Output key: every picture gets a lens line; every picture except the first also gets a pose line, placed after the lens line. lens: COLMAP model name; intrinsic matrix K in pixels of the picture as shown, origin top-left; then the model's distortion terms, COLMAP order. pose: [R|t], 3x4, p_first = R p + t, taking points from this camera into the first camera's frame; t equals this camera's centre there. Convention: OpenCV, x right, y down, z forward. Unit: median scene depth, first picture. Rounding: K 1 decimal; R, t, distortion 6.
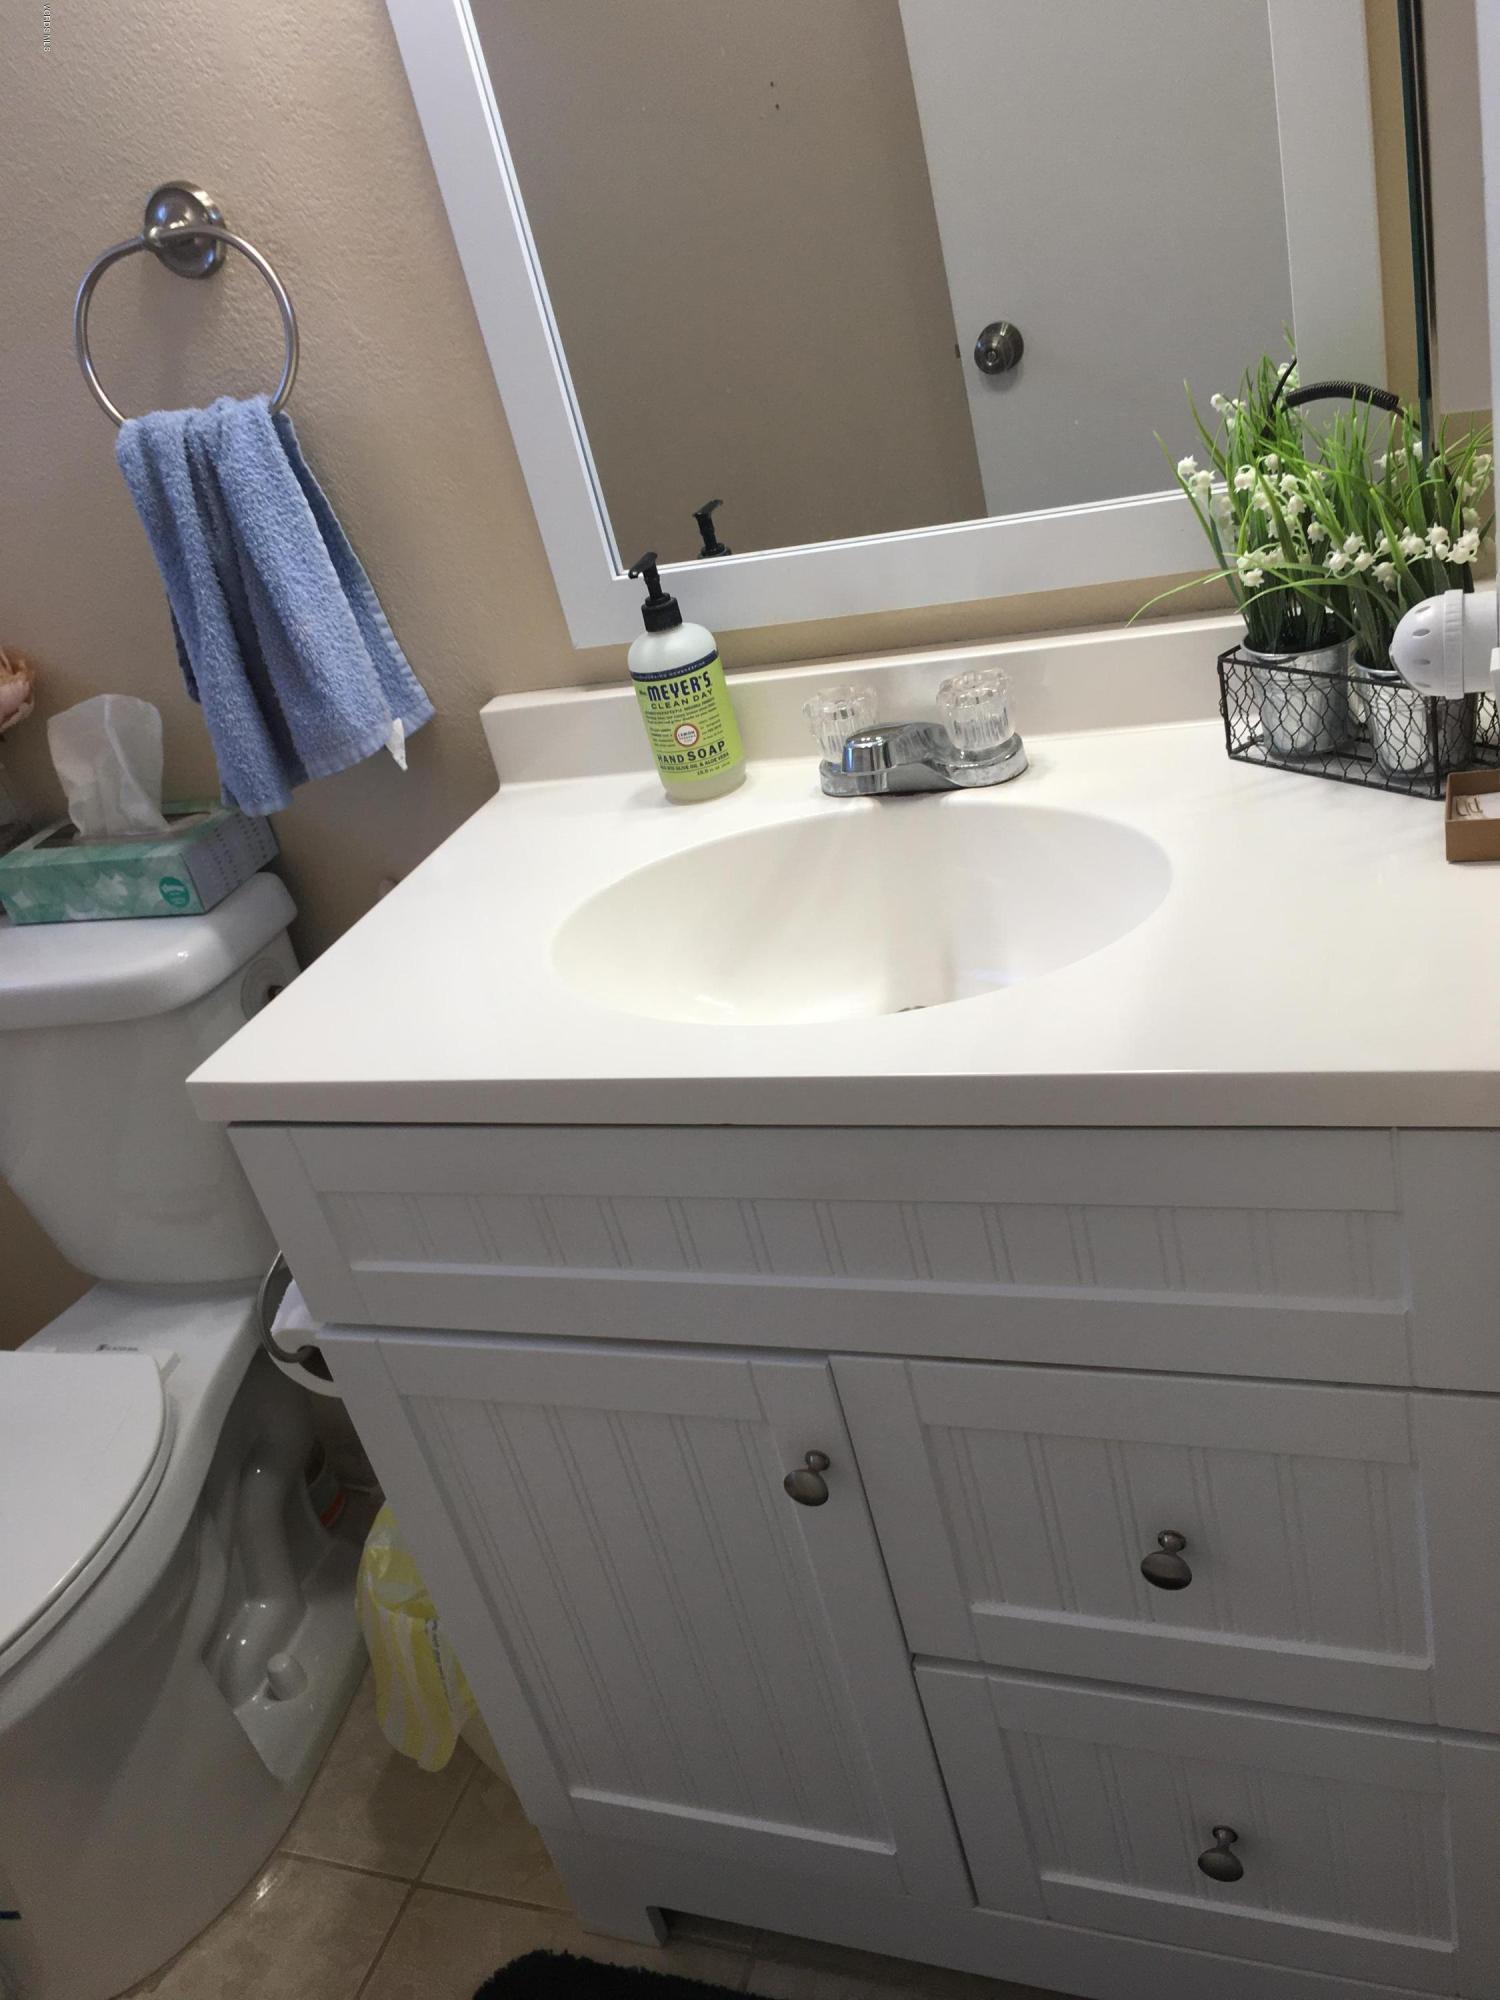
lens RADIAL K [[1746.2, 0, 750.0], [0, 1746.2, 1000.0], [0, 0, 1]] dist [0.040899, -0.004235]
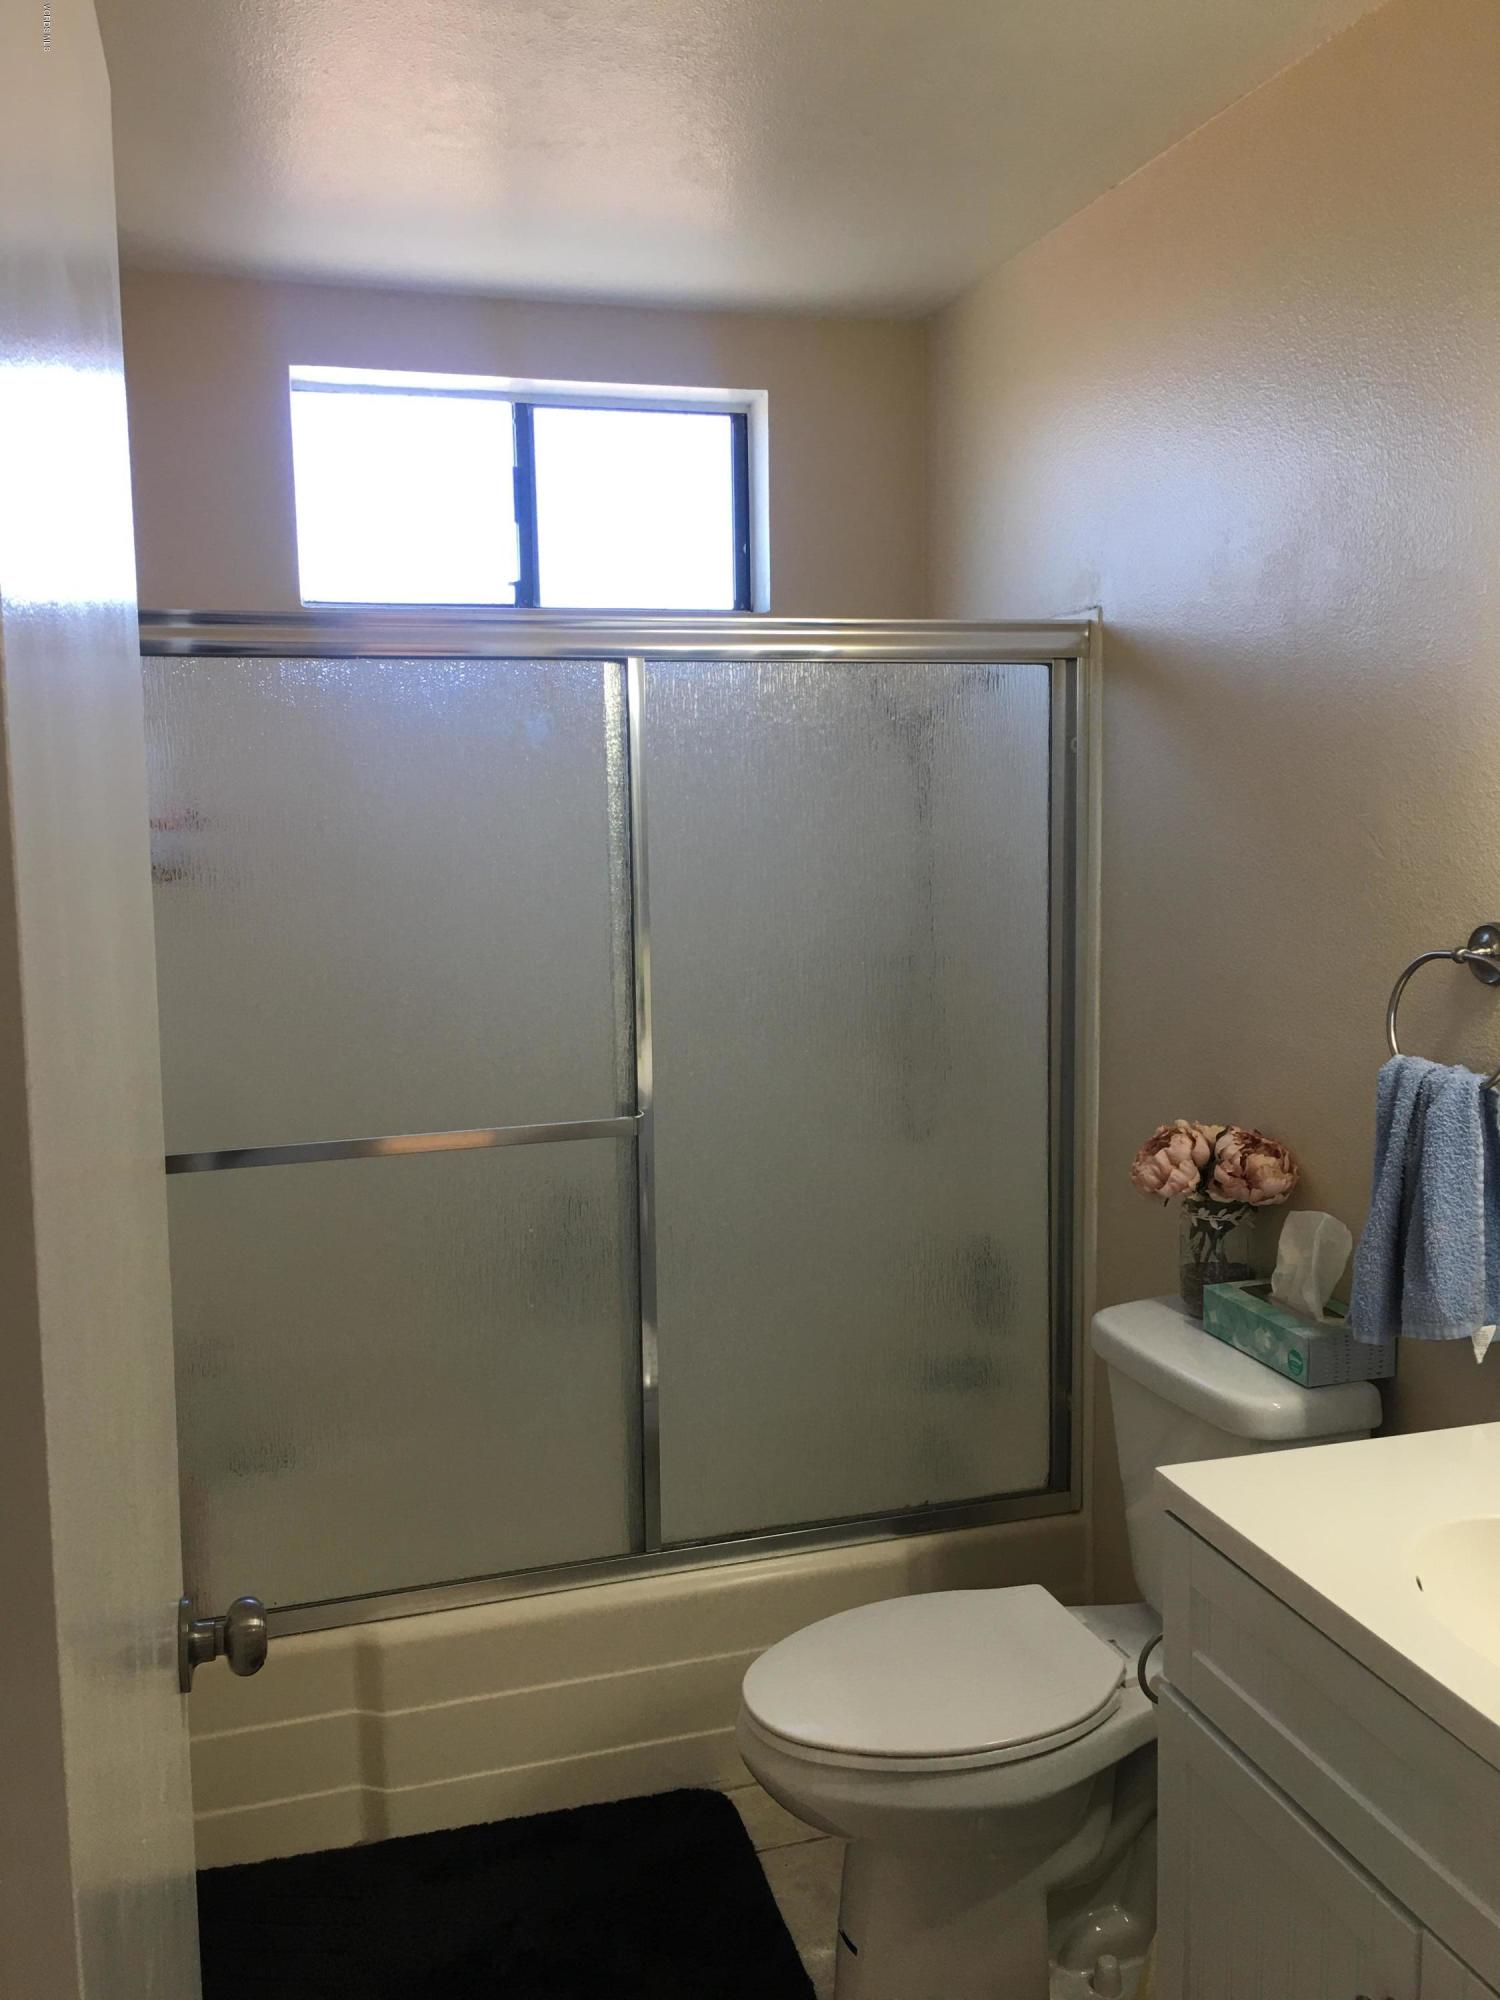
lens RADIAL K [[1701.3, 0, 750.0], [0, 1701.3, 1000.0], [0, 0, 1]] dist [-0.004476, -0.007435]
pose [[0.589652, 0.321651, -0.740845, 0.298763], [-0.493408, 0.869666, -0.015132, -0.077472], [0.639421, 0.374462, 0.671506, -0.240106]]
